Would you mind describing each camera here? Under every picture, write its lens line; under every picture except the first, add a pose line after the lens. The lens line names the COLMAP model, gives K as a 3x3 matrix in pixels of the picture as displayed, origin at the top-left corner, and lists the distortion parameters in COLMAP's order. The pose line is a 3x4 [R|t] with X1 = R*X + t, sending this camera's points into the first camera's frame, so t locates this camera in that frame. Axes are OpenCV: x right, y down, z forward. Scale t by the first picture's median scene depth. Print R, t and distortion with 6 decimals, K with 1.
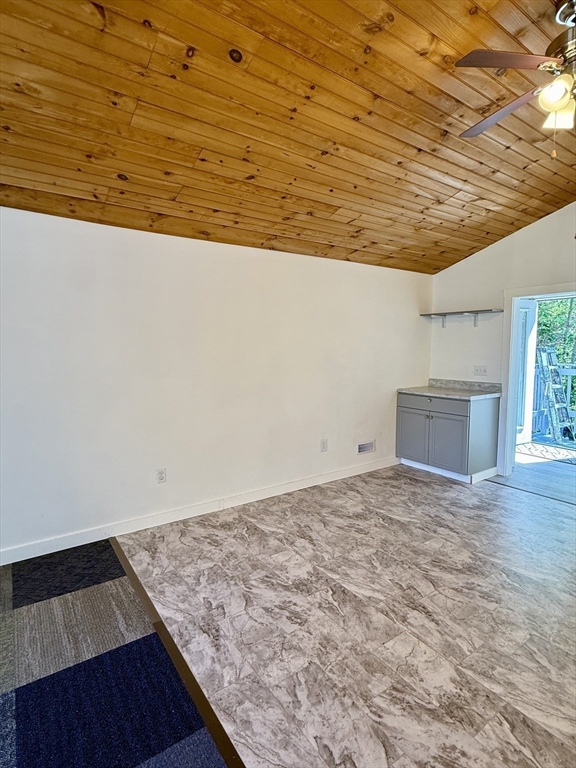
lens RADIAL K [[400.5, 0, 286.7], [0, 400.5, 382.0], [0, 0, 1]] dist [0.000516, 0.000862]
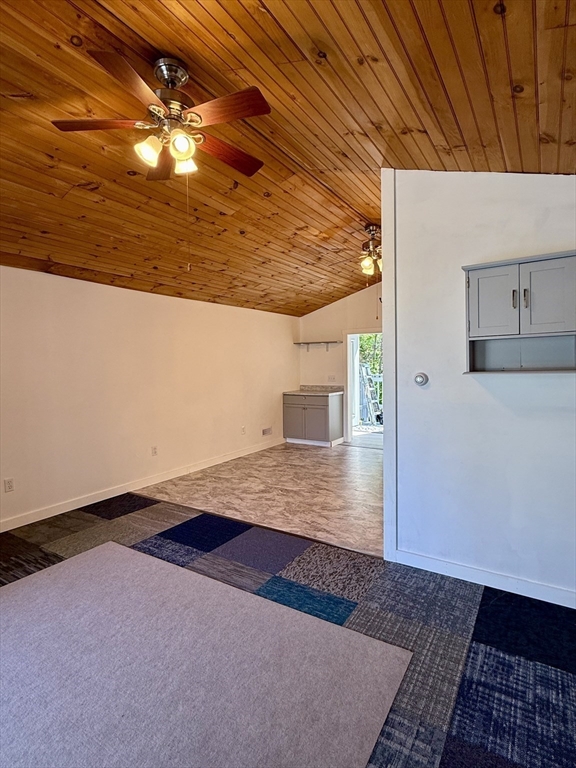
lens RADIAL K [[400.5, 0, 286.7], [0, 400.5, 382.0], [0, 0, 1]] dist [0.000516, 0.000862]
pose [[0.924561, -0.027729, 0.380025, -0.383234], [0.045611, 0.998231, -0.038131, 0.050666], [-0.378295, 0.052587, 0.924190, -0.544942]]
